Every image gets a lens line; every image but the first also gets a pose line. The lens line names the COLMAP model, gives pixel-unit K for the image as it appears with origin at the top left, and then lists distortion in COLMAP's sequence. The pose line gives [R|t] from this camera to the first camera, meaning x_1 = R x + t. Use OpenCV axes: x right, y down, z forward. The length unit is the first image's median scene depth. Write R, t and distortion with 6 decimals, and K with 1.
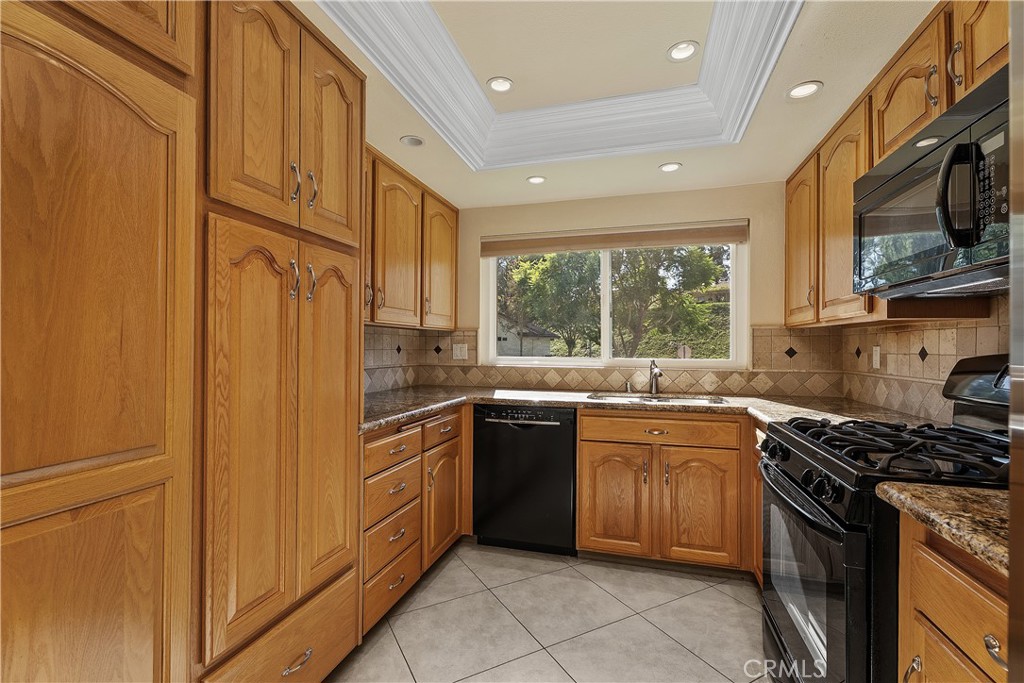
lens RADIAL K [[453.3, 0, 513.1], [0, 453.3, 336.9], [0, 0, 1]] dist [0.007535, -0.000336]
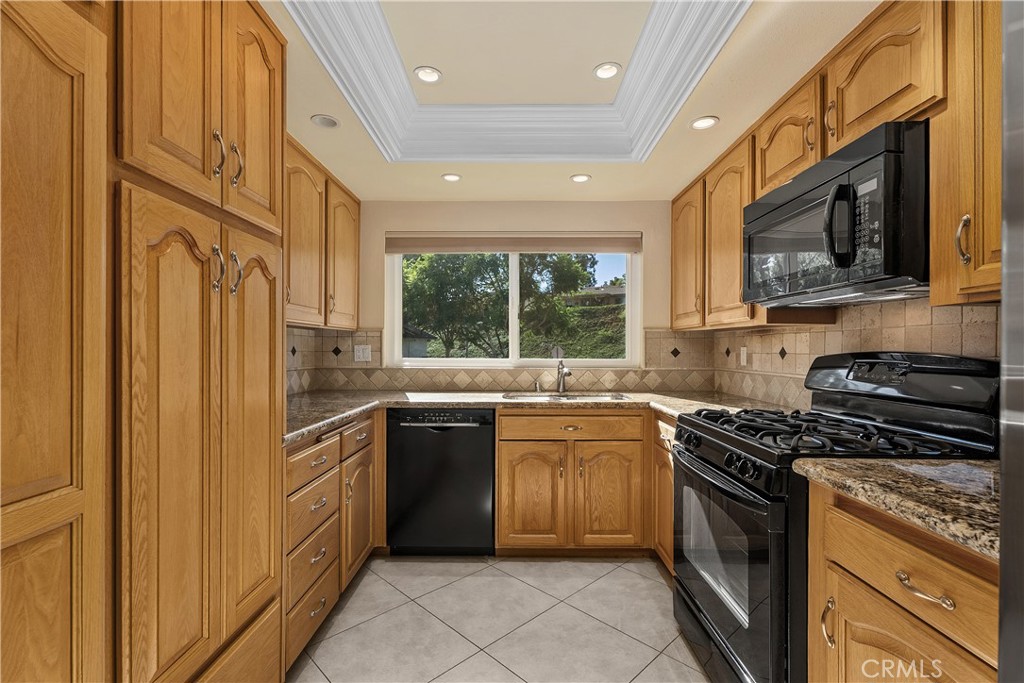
lens RADIAL K [[454.6, 0, 512.0], [0, 454.6, 341.5], [0, 0, 1]] dist [0.003653, -0.001282]
pose [[0.963084, 0.002026, 0.269193, -0.111069], [-0.004095, 0.999966, 0.007123, 0.000696], [-0.269169, -0.007963, 0.963060, 0.020459]]
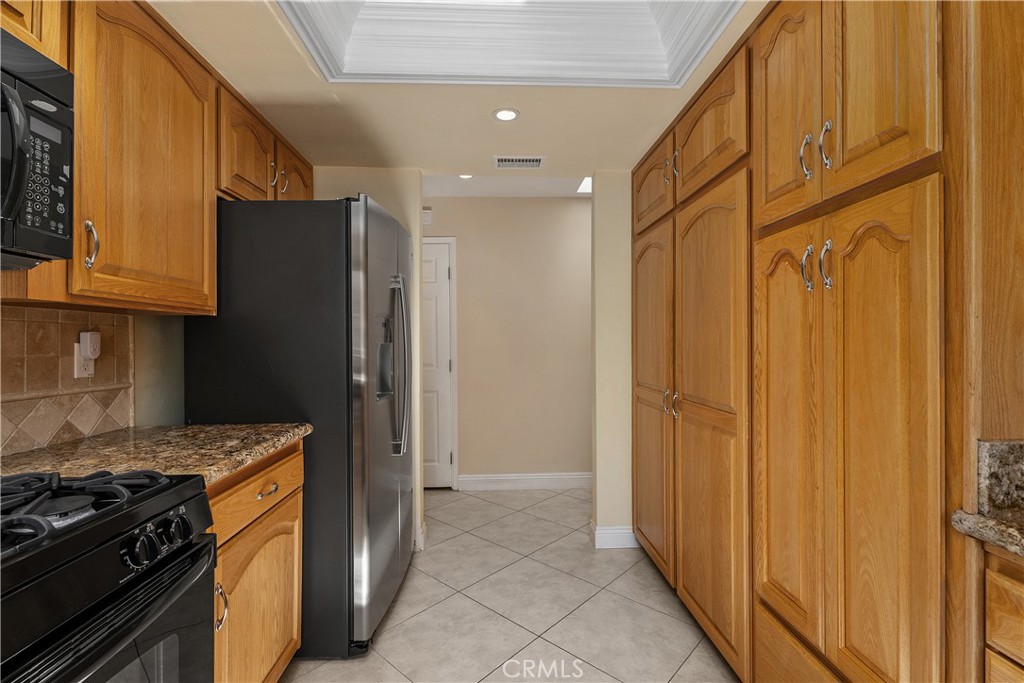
lens RADIAL K [[464.2, 0, 501.6], [0, 464.2, 354.9], [0, 0, 1]] dist [-0.011783, -0.000078]
pose [[-0.953716, 0.006742, -0.300633, 0.206457], [0.006297, 0.999977, 0.002451, 0.019497], [0.300642, 0.000445, -0.953737, 1.010151]]
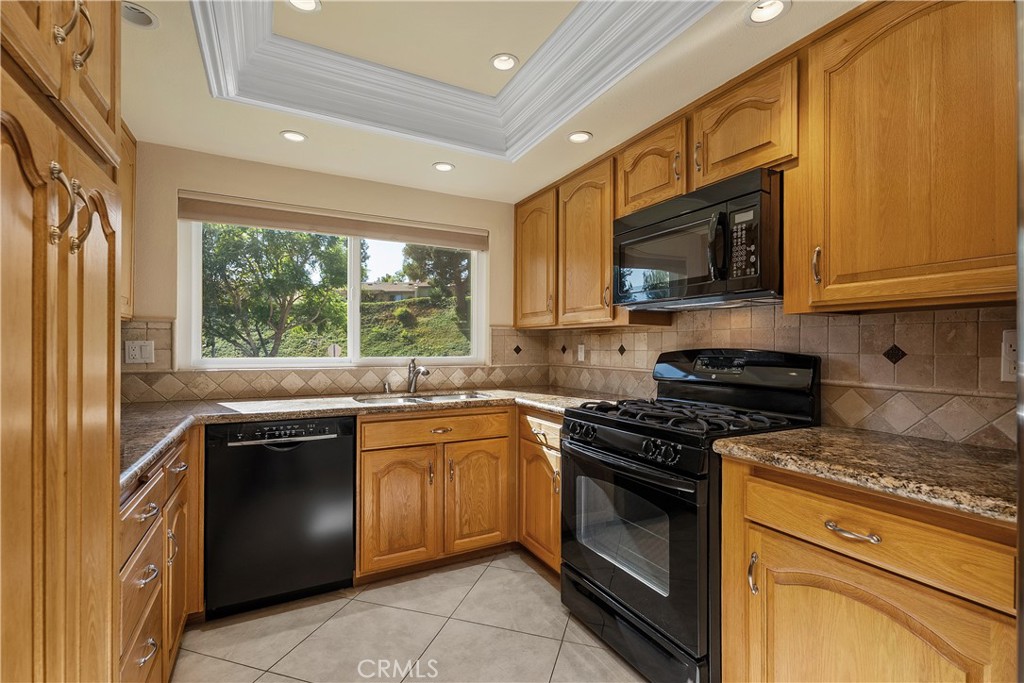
lens RADIAL K [[454.0, 0, 510.9], [0, 454.0, 338.2], [0, 0, 1]] dist [0.002162, 0.000223]
pose [[0.722340, 0.011573, 0.691441, -0.285698], [-0.016402, 0.999865, 0.000400, 0.005132], [-0.691343, -0.011630, 0.722433, 0.193688]]
